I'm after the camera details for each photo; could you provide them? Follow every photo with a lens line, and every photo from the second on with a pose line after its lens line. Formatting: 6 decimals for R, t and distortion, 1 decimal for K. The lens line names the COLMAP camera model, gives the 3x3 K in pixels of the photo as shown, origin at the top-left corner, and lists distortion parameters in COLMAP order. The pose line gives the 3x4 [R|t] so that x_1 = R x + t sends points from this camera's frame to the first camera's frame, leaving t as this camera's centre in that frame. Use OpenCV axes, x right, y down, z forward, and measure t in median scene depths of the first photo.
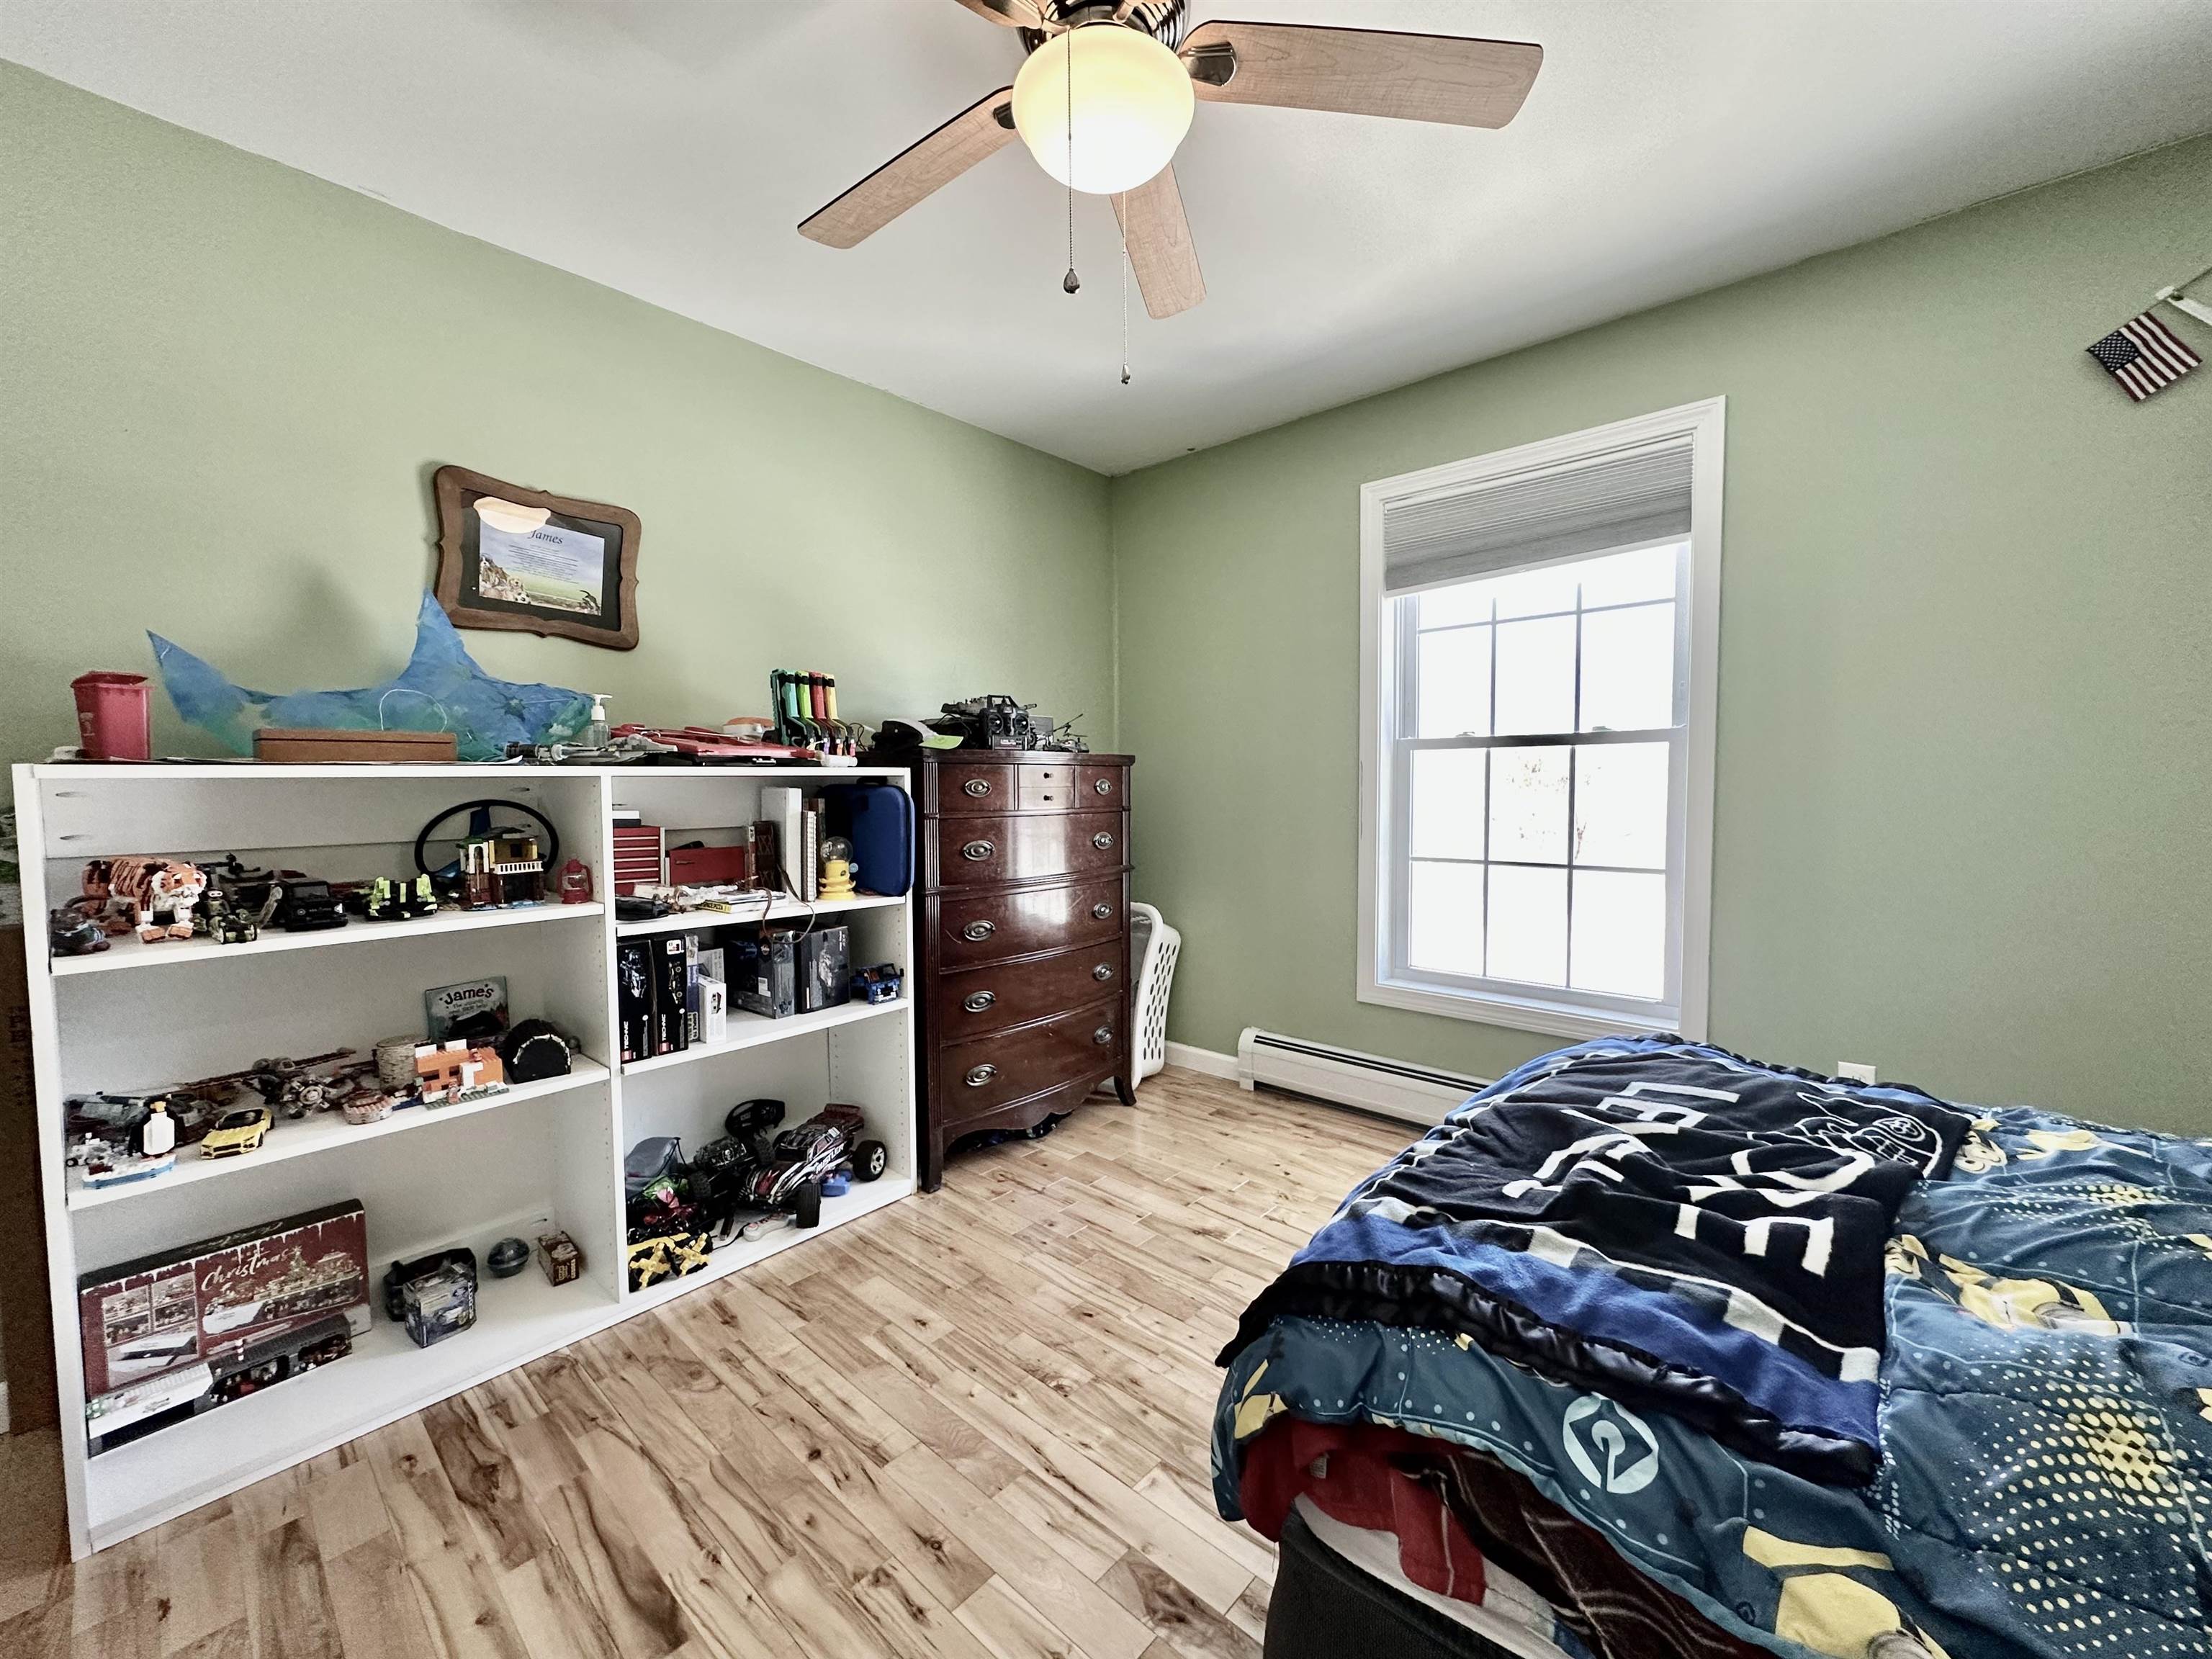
lens RADIAL K [[878.8, 0, 1108.3], [0, 878.8, 825.4], [0, 0, 1]] dist [-0.002399, 0.000307]
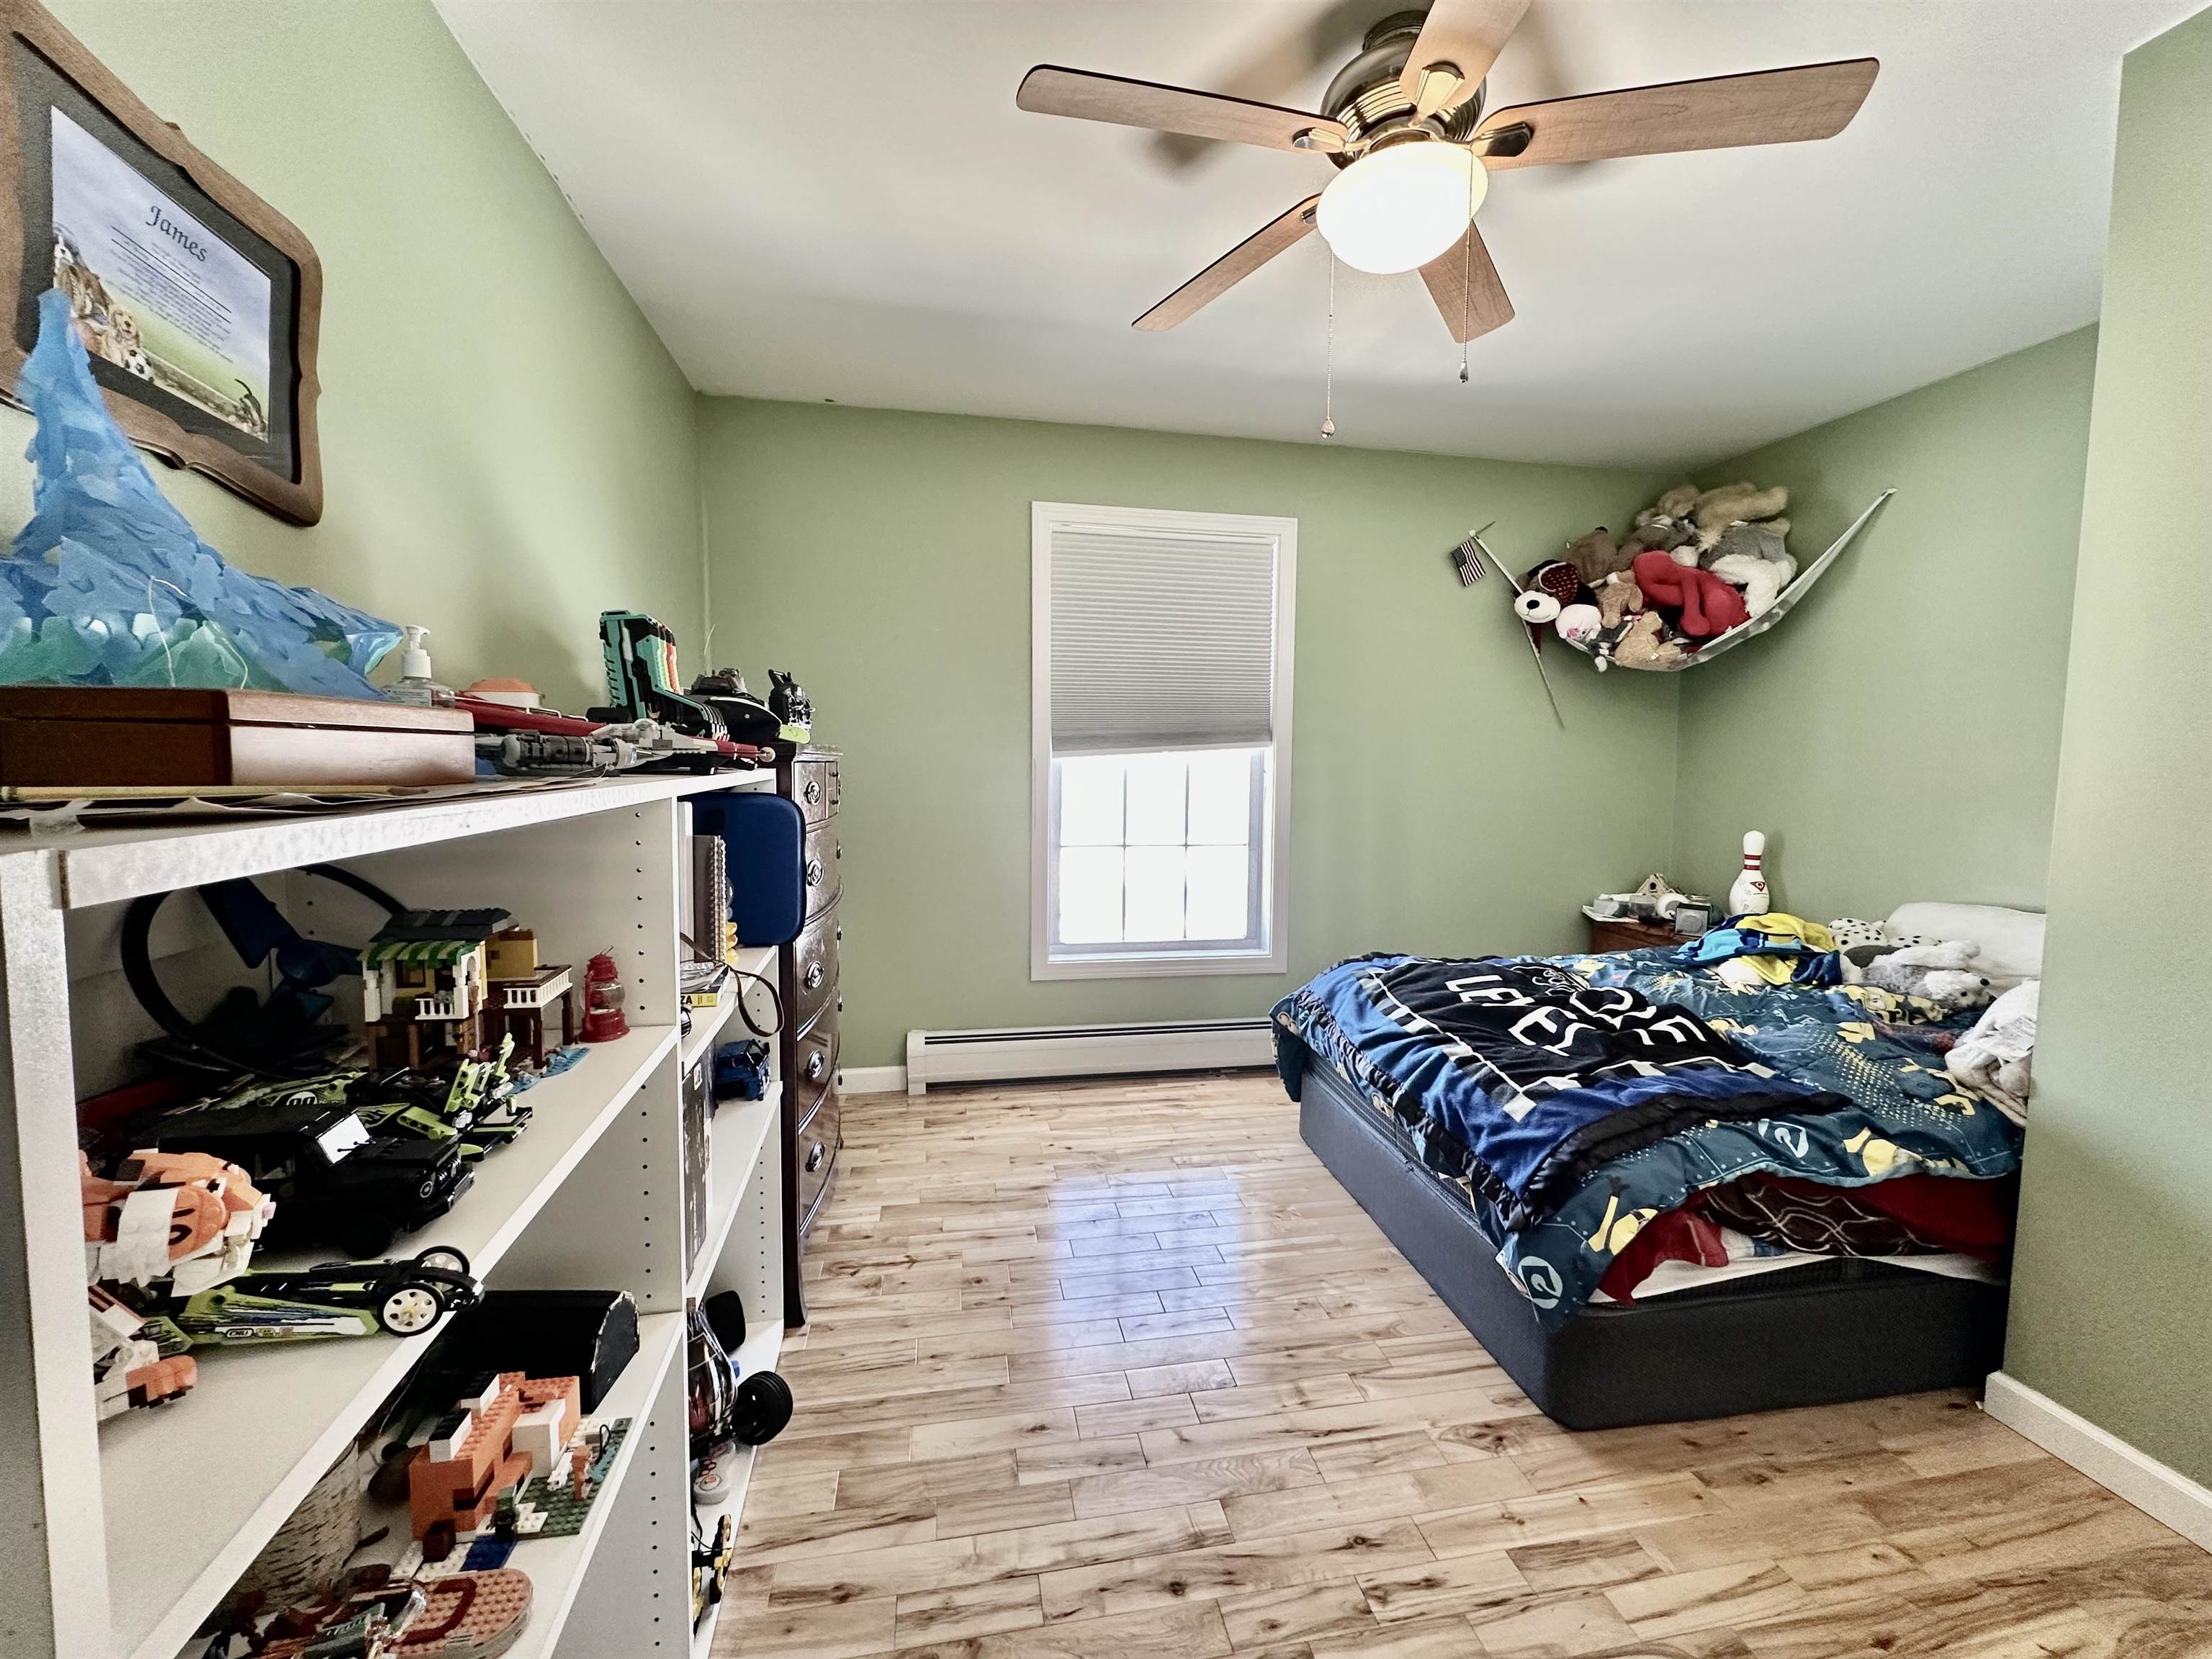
lens RADIAL K [[878.8, 0, 1099.3], [0, 878.8, 826.6], [0, 0, 1]] dist [-0.002399, 0.000307]
pose [[0.611483, -0.046612, 0.789883, -0.737809], [0.024108, 0.998897, 0.040282, -0.046338], [-0.790890, -0.005589, 0.611933, 0.388248]]
